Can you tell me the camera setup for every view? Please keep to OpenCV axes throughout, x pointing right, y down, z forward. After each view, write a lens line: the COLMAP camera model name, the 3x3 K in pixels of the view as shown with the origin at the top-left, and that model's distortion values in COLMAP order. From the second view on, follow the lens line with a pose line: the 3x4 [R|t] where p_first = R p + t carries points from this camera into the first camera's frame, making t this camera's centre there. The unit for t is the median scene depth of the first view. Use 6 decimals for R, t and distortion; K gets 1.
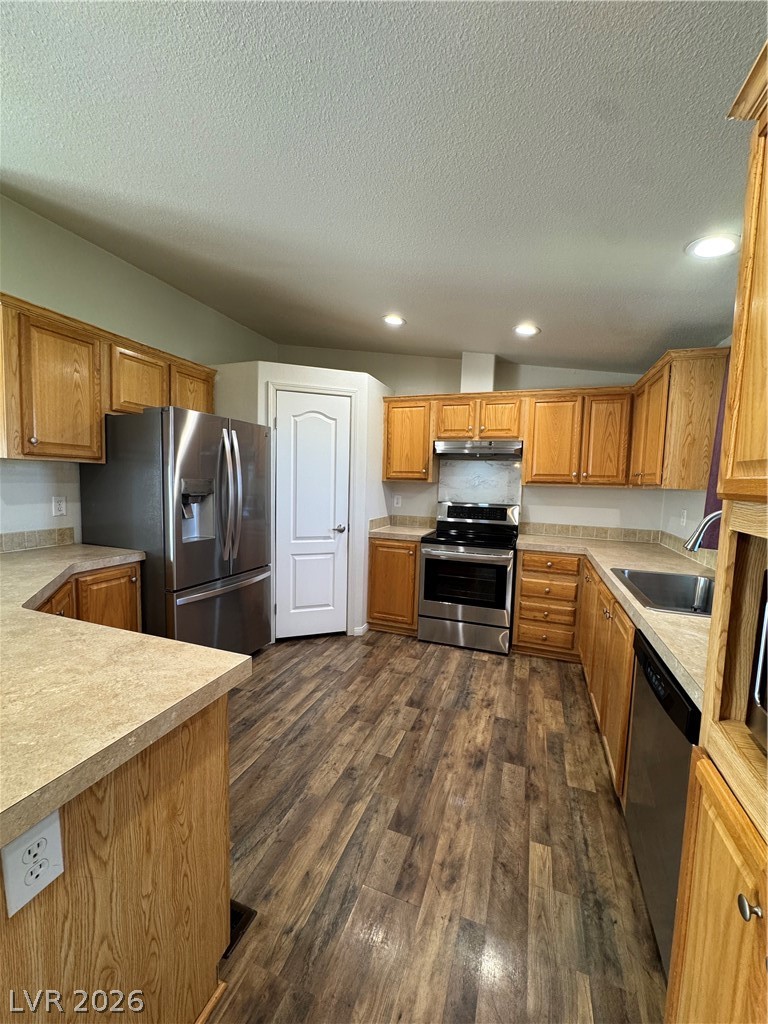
lens RADIAL K [[407.7, 0, 389.5], [0, 407.7, 512.7], [0, 0, 1]] dist [-0.003168, 0.000275]
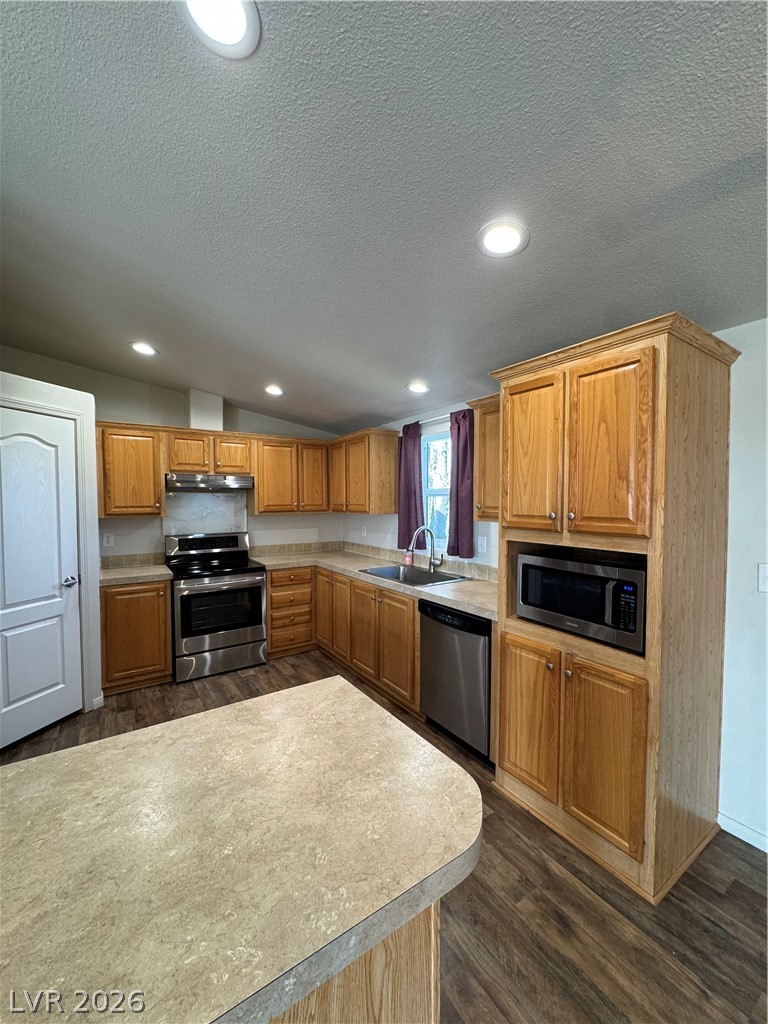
lens RADIAL K [[407.7, 0, 382.2], [0, 407.7, 511.9], [0, 0, 1]] dist [-0.003168, 0.000275]
pose [[0.591146, -0.053169, 0.804810, -0.395267], [0.084967, 0.996378, 0.003415, -0.049162], [-0.802077, 0.066364, 0.593523, 0.025264]]
